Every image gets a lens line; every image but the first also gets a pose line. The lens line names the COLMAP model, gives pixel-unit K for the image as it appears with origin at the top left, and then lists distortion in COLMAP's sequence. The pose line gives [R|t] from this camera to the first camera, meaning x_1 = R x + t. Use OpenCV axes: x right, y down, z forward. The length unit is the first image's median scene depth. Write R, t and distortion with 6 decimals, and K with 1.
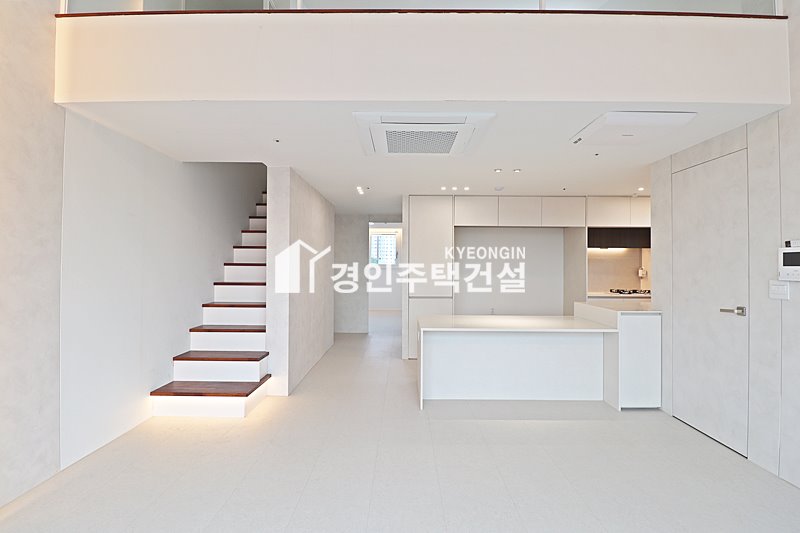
lens RADIAL K [[370.3, 0, 402.3], [0, 370.3, 261.6], [0, 0, 1]] dist [0.000414, -0.012930]
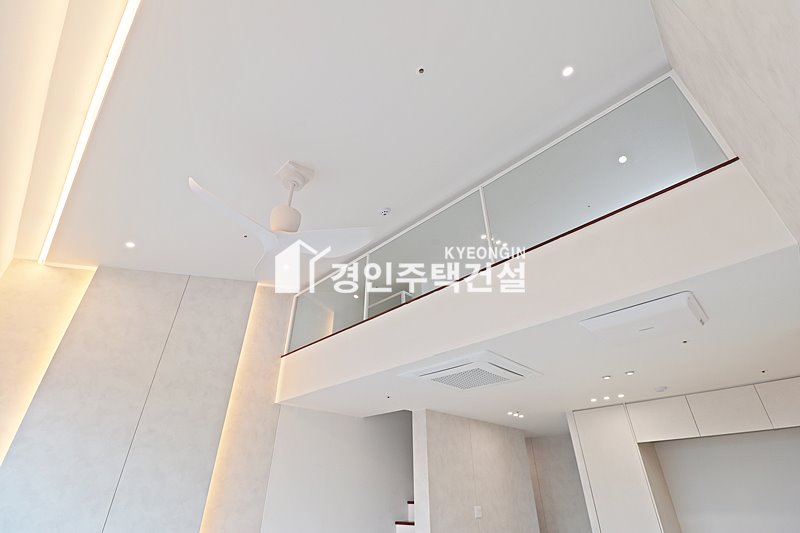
lens RADIAL K [[369.4, 0, 401.0], [0, 369.4, 261.0], [0, 0, 1]] dist [0.000914, -0.015183]
pose [[0.719443, -0.381939, -0.580107, 0.542784], [0.016743, 0.844519, -0.535263, -0.016151], [0.694350, 0.375379, 0.613978, 0.006284]]
